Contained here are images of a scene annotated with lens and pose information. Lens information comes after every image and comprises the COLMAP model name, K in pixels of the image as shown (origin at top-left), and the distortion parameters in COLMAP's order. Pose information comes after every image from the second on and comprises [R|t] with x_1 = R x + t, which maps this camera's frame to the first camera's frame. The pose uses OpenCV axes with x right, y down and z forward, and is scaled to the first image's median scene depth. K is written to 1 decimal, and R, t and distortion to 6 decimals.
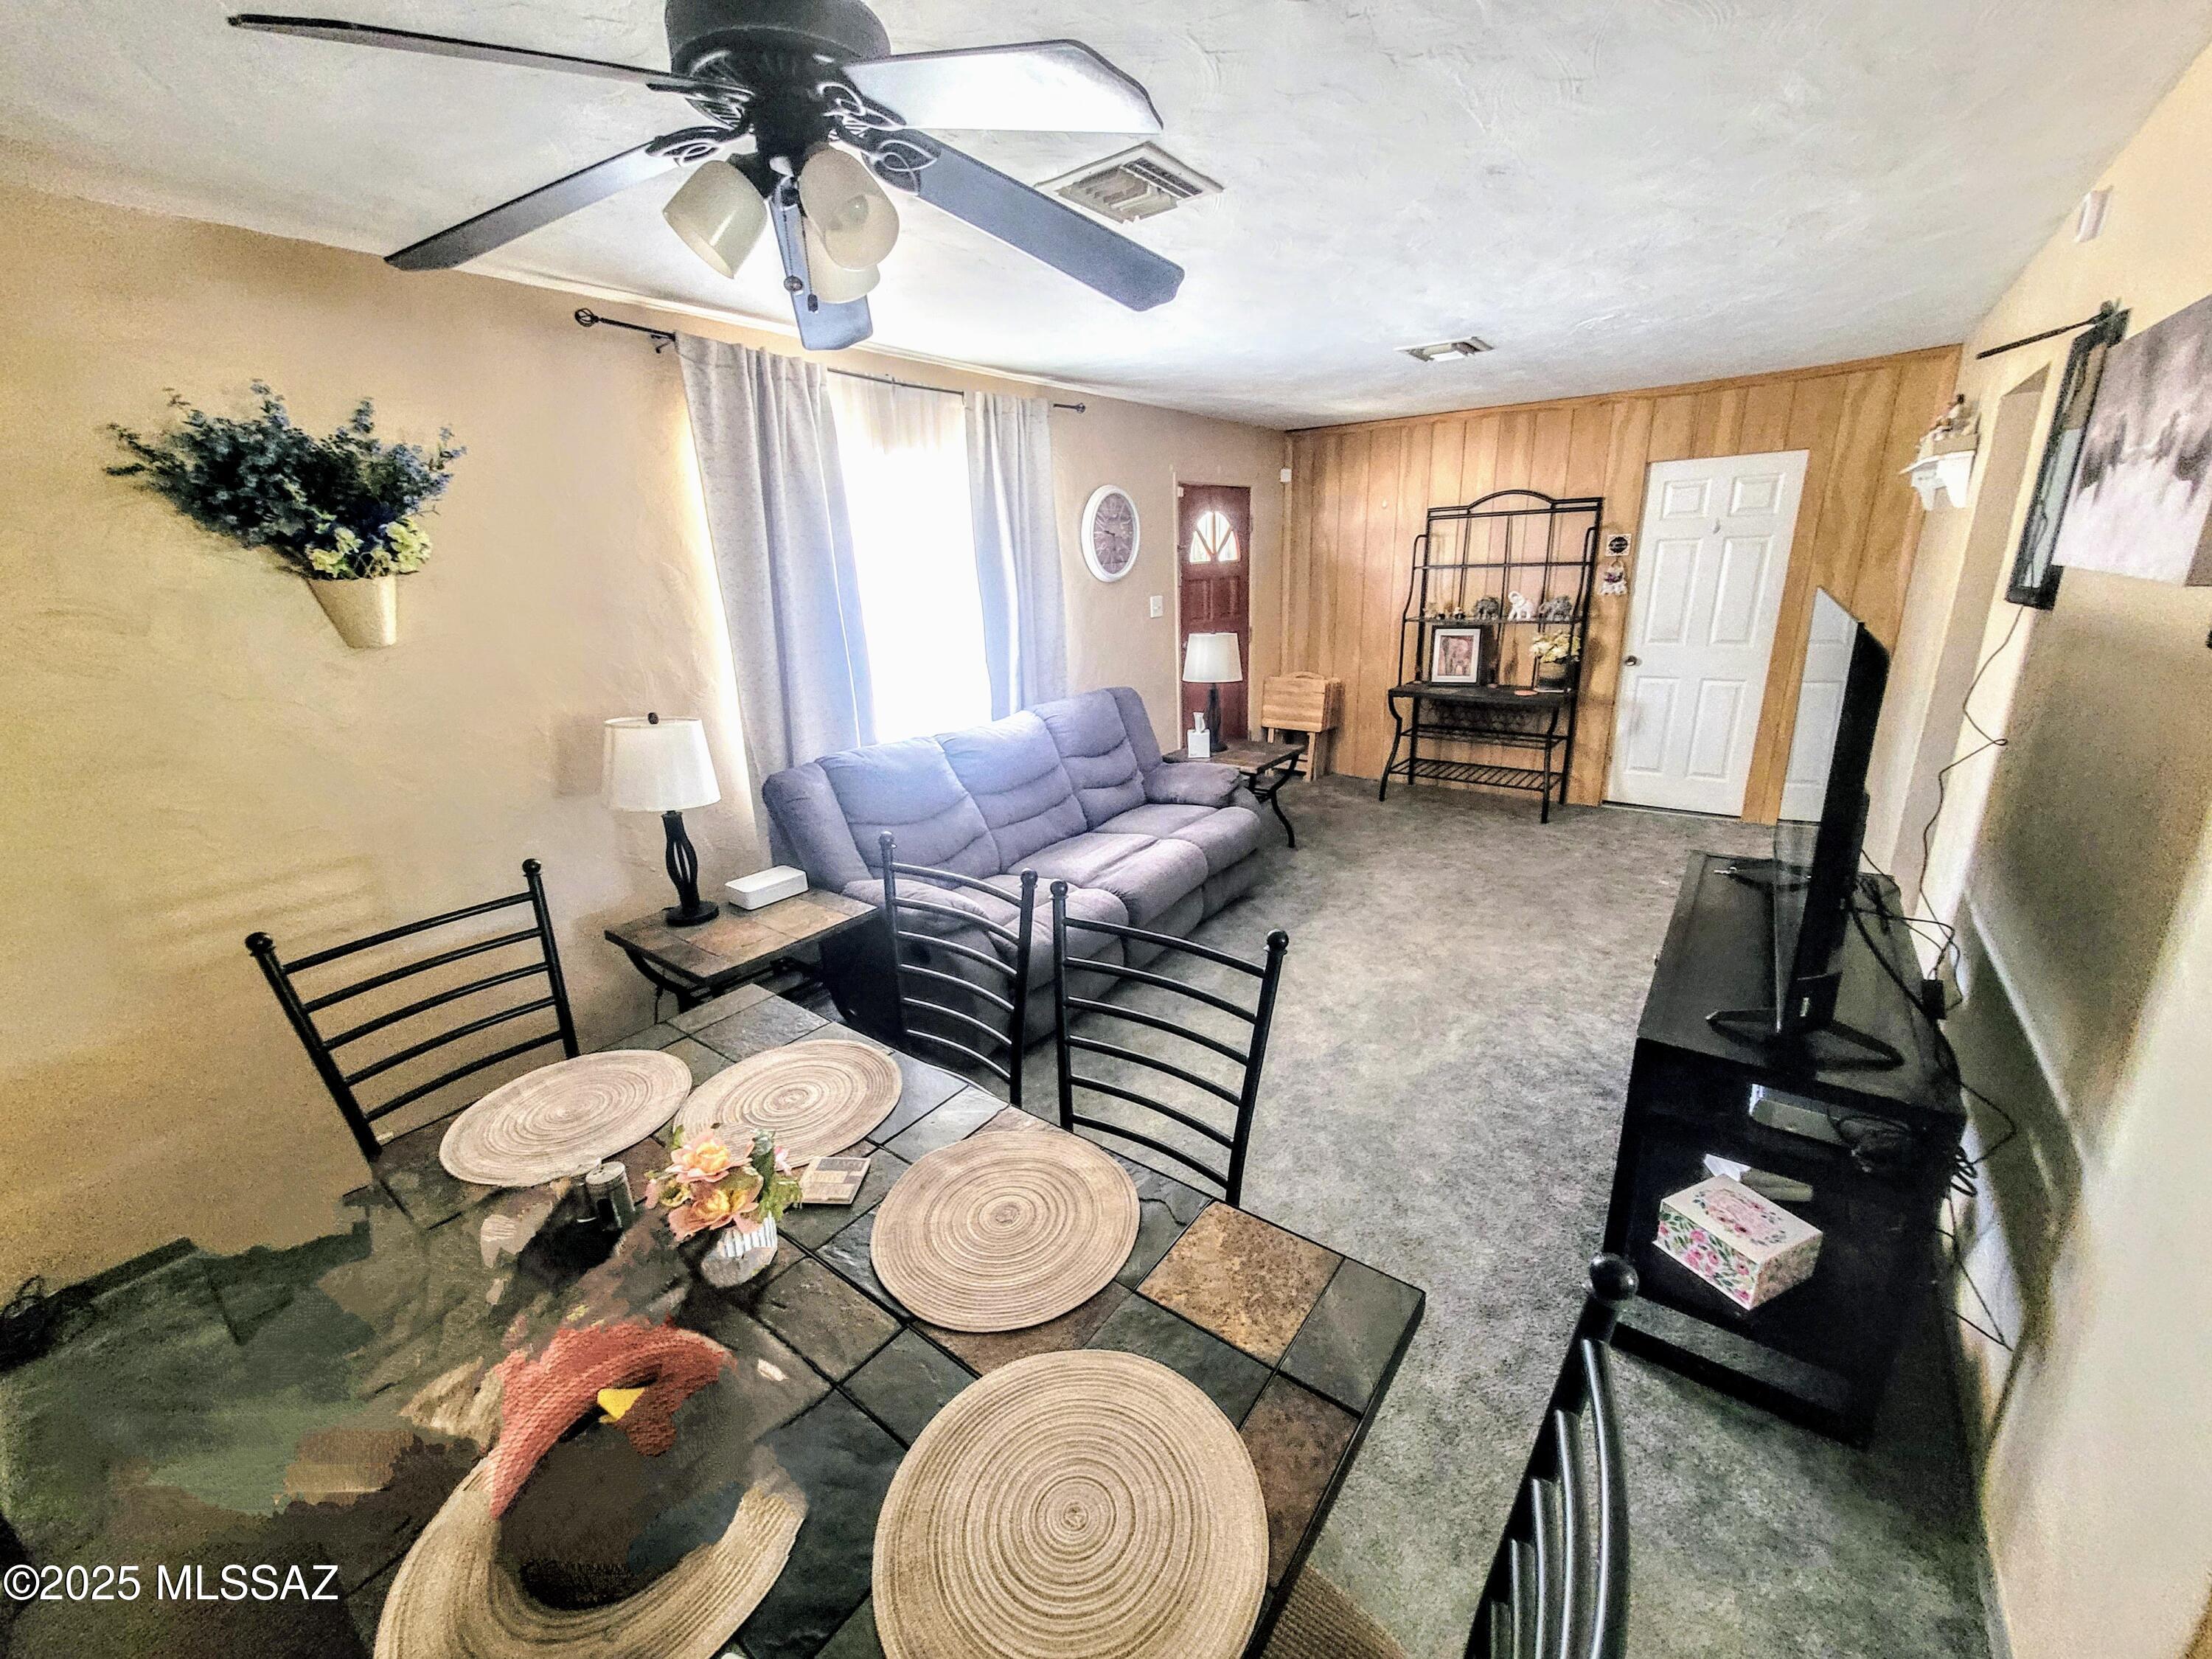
lens RADIAL K [[875.8, 0, 1105.6], [0, 875.8, 825.4], [0, 0, 1]] dist [0.000048, 0.000025]
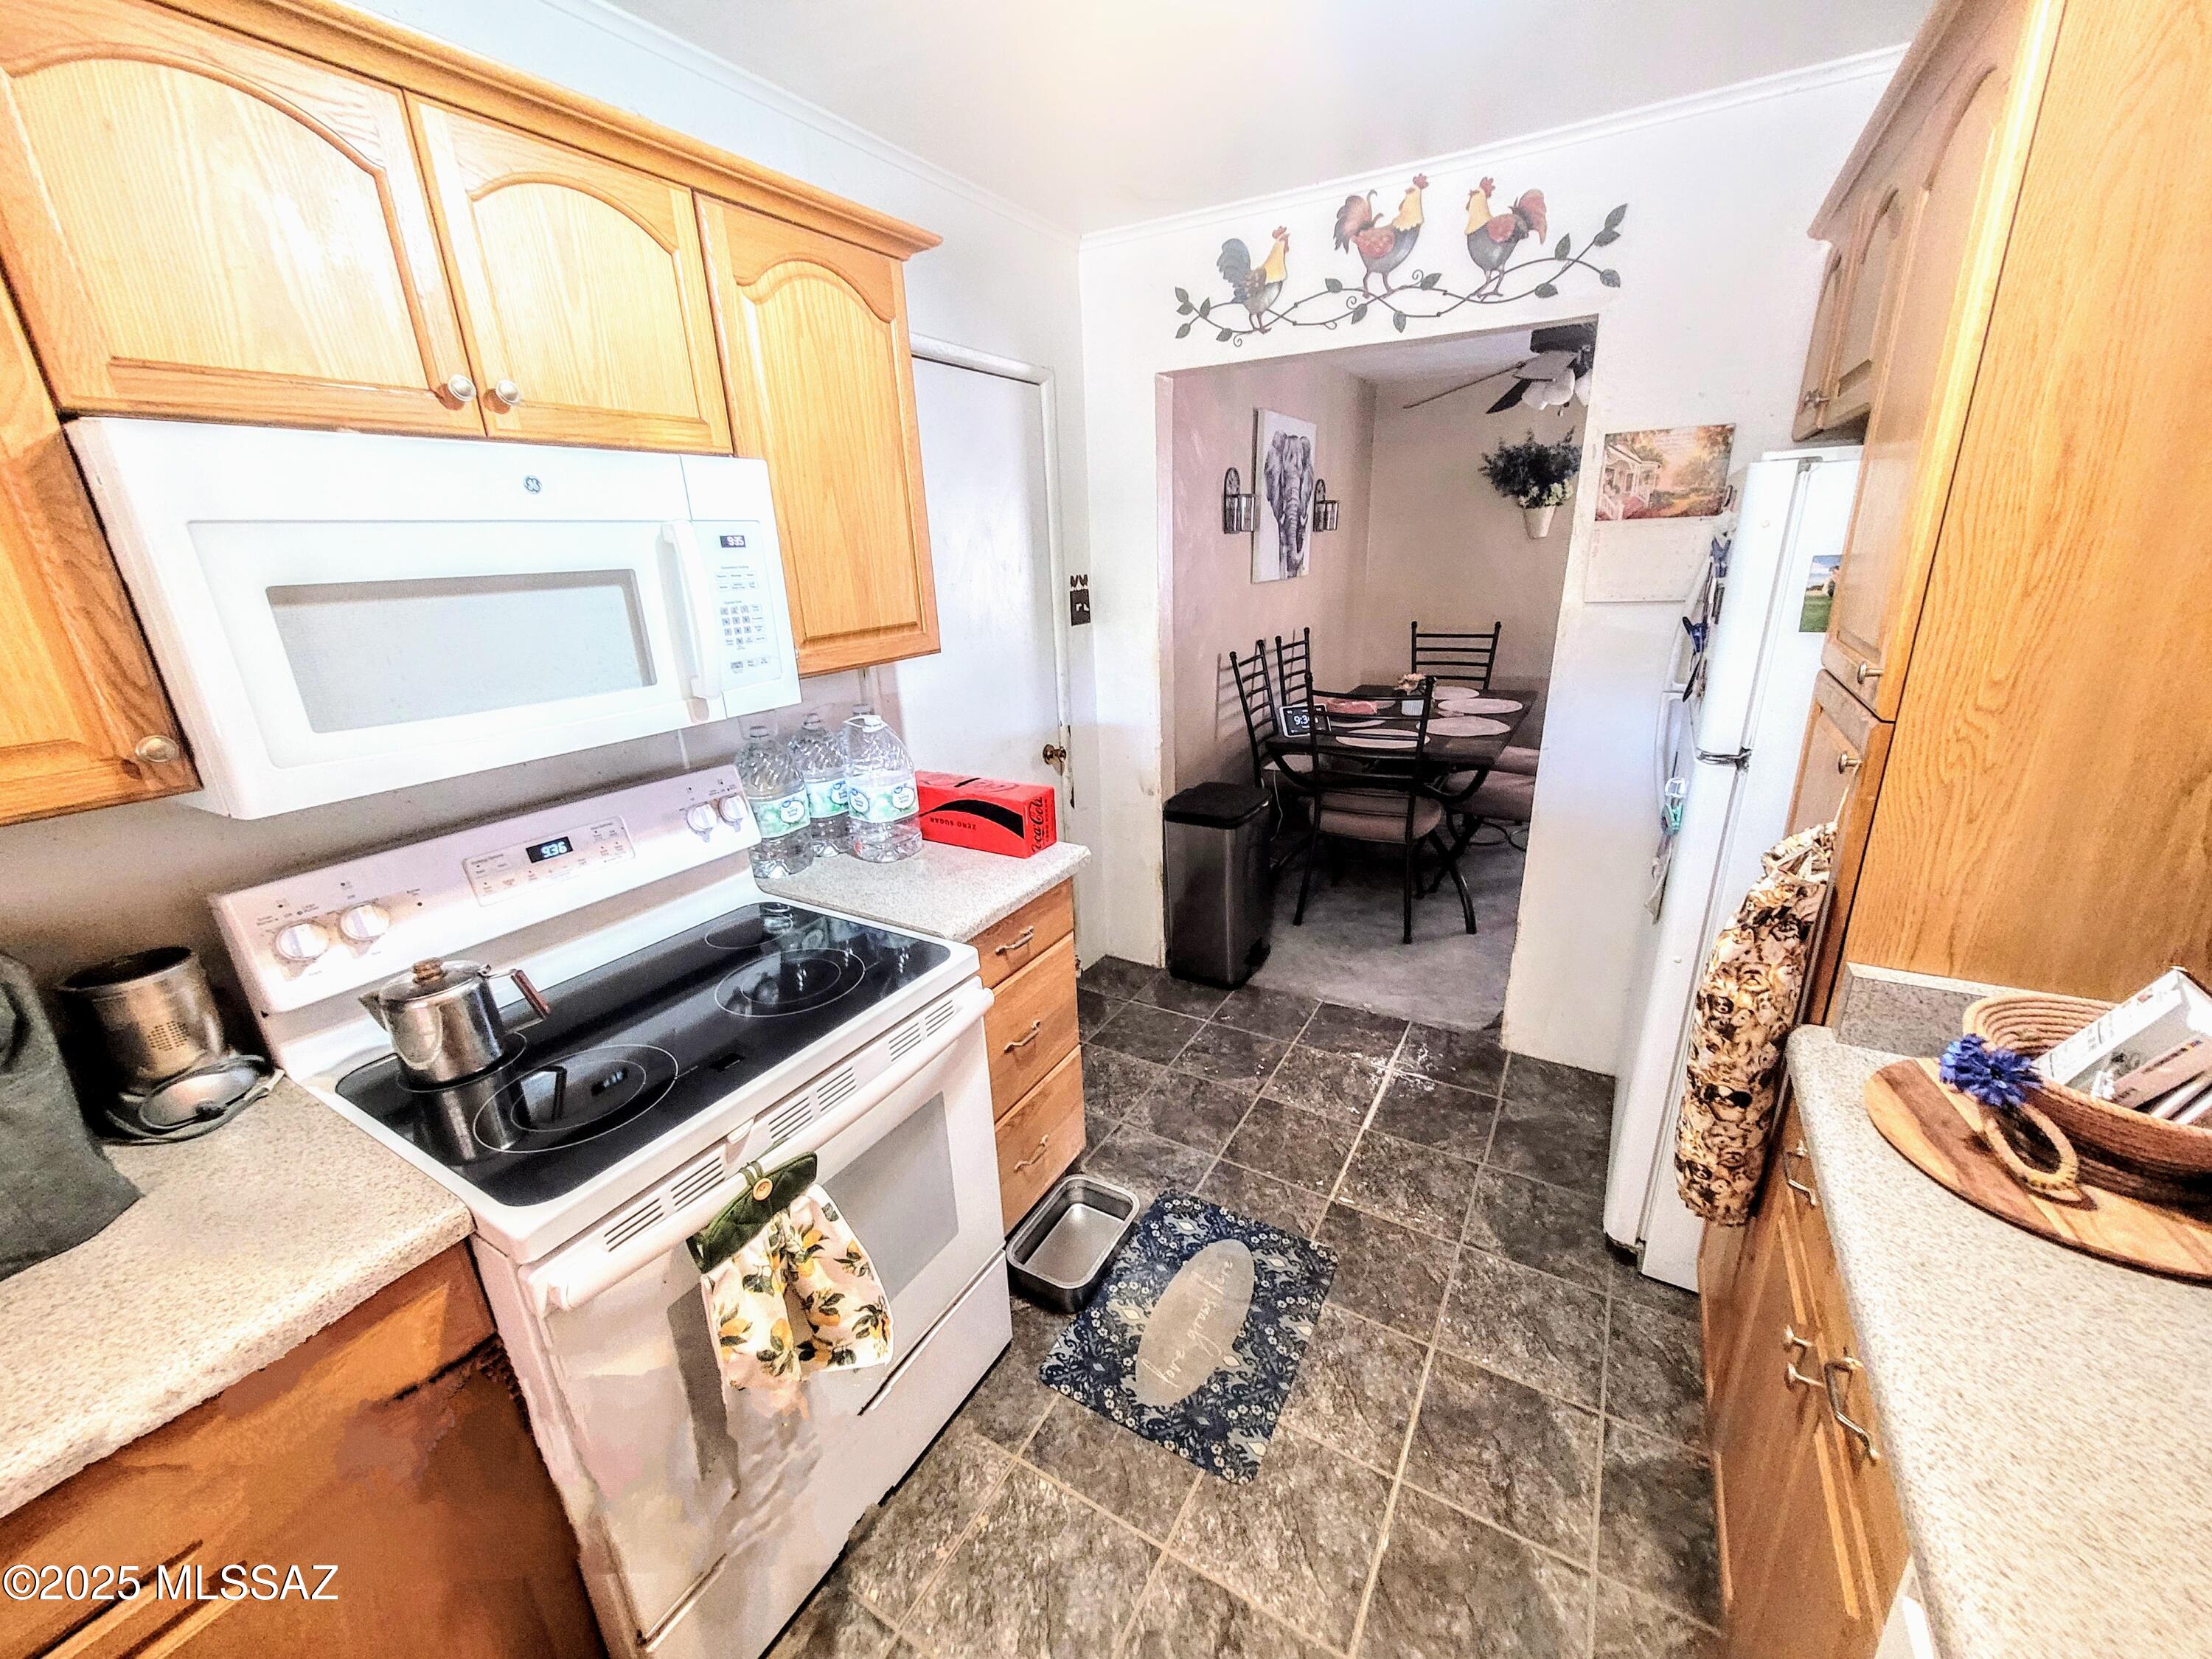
lens RADIAL K [[875.8, 0, 1108.0], [0, 875.8, 828.9], [0, 0, 1]] dist [0.000048, 0.000025]
pose [[0.111496, 0.343861, -0.932378, 1.704429], [-0.260732, 0.915482, 0.306450, 0.099656], [0.958951, 0.208933, 0.191728, -0.428561]]
